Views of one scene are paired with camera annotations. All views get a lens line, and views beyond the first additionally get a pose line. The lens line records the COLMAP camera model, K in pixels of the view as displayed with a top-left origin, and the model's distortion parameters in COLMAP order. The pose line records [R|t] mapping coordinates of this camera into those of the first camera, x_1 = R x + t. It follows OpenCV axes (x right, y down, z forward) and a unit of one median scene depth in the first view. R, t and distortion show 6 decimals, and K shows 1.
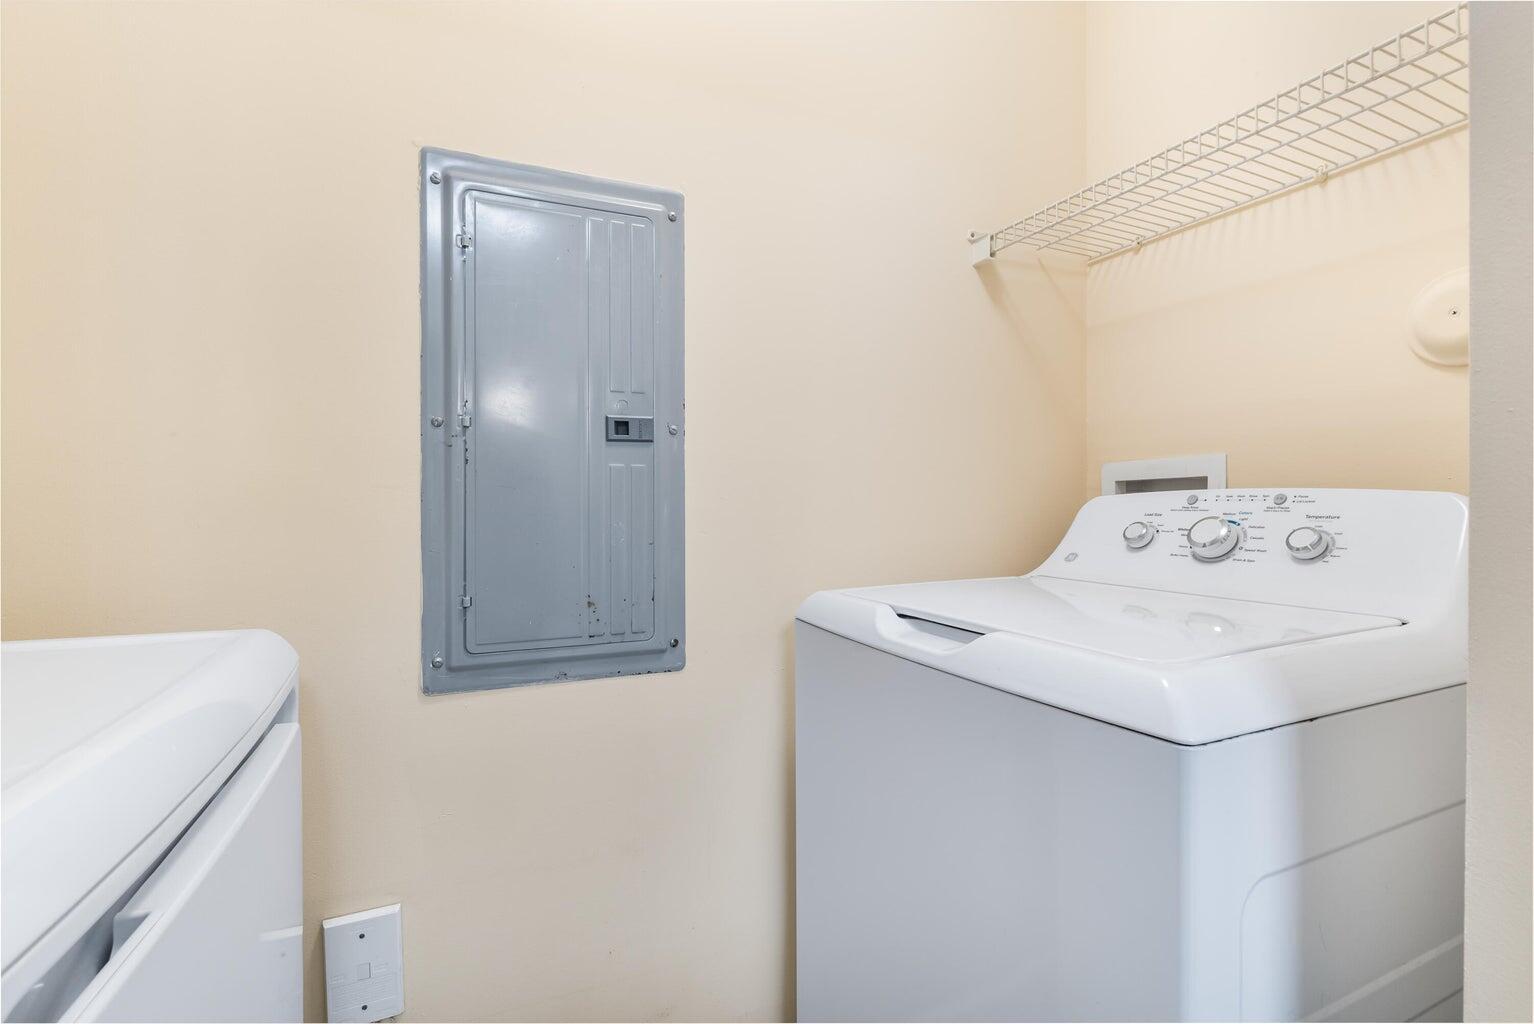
lens RADIAL K [[716.6, 0, 790.5], [0, 716.6, 507.3], [0, 0, 1]] dist [-0.004146, -0.000346]
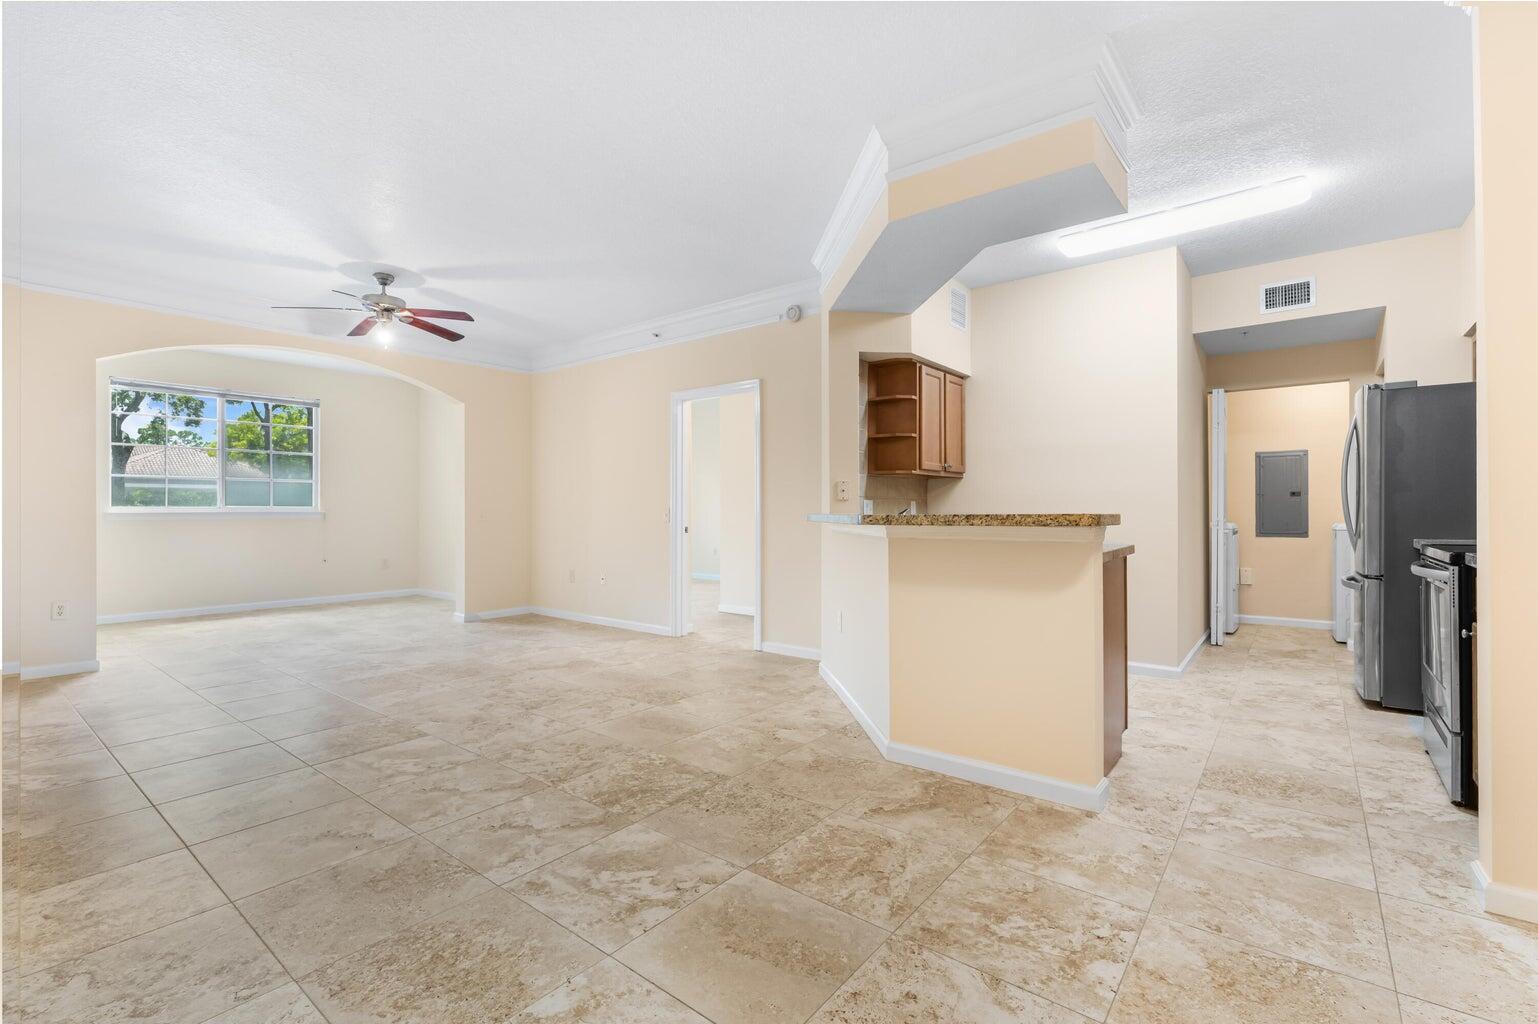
lens RADIAL K [[678.8, 0, 765.7], [0, 678.8, 501.5], [0, 0, 1]] dist [-0.005781, -0.000220]
pose [[0.443837, -0.004304, -0.896097, 2.757797], [-0.007960, 0.999930, -0.008745, 0.032700], [0.896072, 0.011014, 0.443772, -5.216505]]
